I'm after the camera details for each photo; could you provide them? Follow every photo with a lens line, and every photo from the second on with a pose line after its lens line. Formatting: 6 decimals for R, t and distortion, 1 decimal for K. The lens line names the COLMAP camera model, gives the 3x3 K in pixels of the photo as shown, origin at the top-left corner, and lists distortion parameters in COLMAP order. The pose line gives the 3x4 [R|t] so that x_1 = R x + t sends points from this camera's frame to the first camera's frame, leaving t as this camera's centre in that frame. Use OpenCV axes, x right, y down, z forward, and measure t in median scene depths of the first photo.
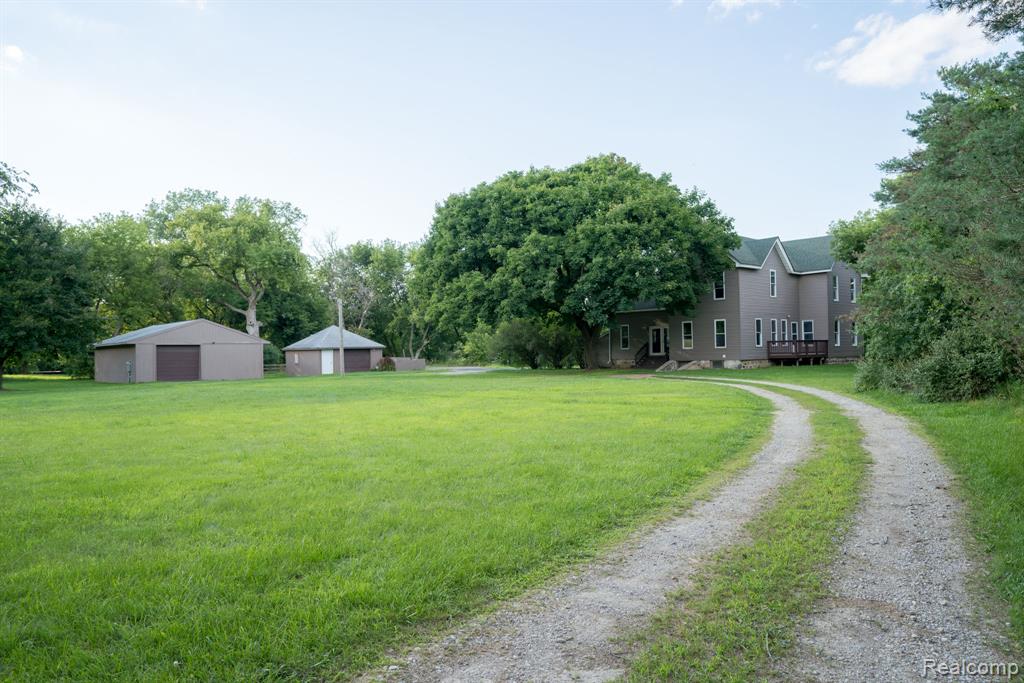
lens RADIAL K [[715.4, 0, 508.3], [0, 715.4, 341.8], [0, 0, 1]] dist [-0.006060, -0.001604]
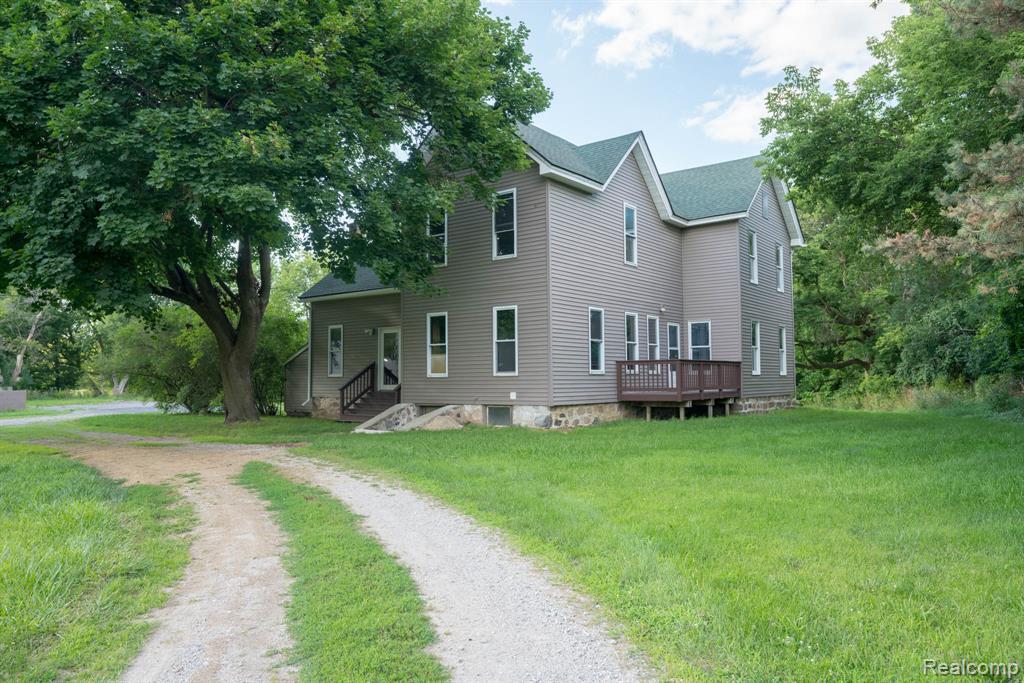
lens RADIAL K [[715.4, 0, 509.8], [0, 715.4, 342.3], [0, 0, 1]] dist [-0.006060, -0.001604]
pose [[0.984771, 0.020707, 0.172621, 0.218578], [-0.014132, 0.999130, -0.039232, 0.005489], [-0.173283, 0.036195, 0.984207, 0.570145]]
